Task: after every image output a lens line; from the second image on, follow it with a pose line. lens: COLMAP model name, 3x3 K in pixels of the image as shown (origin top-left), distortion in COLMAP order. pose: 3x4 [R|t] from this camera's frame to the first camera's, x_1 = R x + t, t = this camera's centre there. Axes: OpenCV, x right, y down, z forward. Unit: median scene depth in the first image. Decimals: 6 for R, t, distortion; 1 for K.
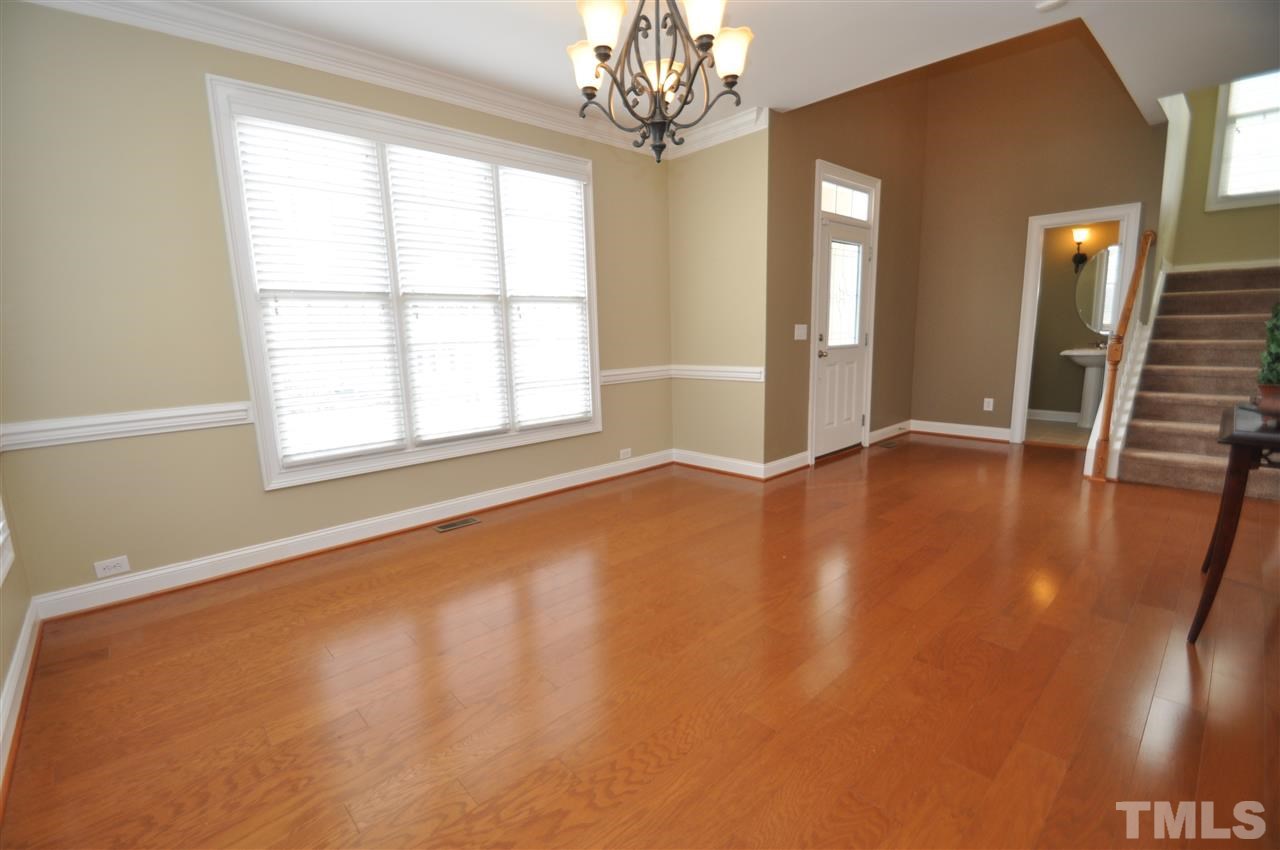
lens RADIAL K [[565.9, 0, 642.1], [0, 565.9, 416.5], [0, 0, 1]] dist [0.009340, -0.001582]
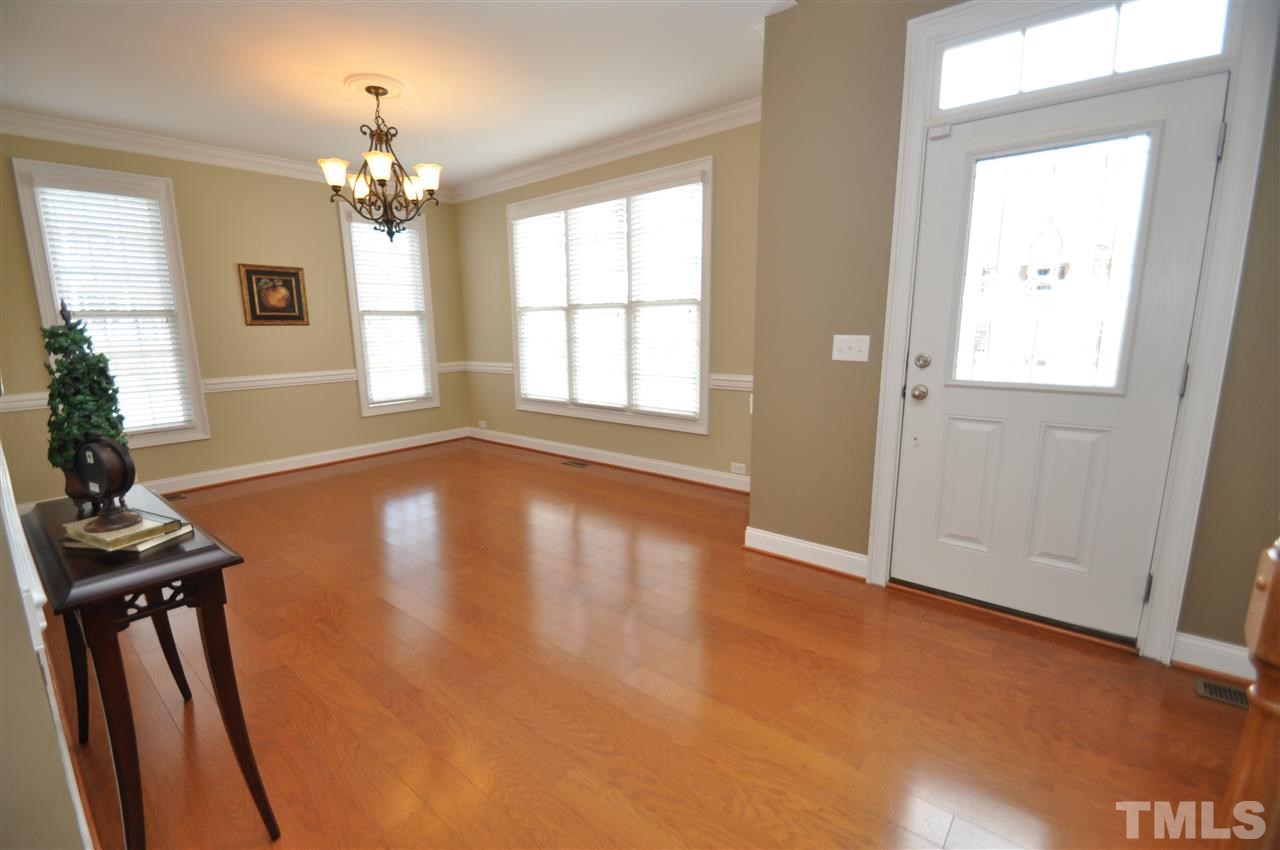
lens RADIAL K [[565.9, 0, 640.0], [0, 565.9, 428.6], [0, 0, 1]] dist [0.009340, -0.001582]
pose [[0.141460, 0.186217, -0.972272, 1.003904], [-0.156395, 0.974018, 0.163797, -0.147329], [0.977512, 0.128888, 0.166908, 0.836351]]
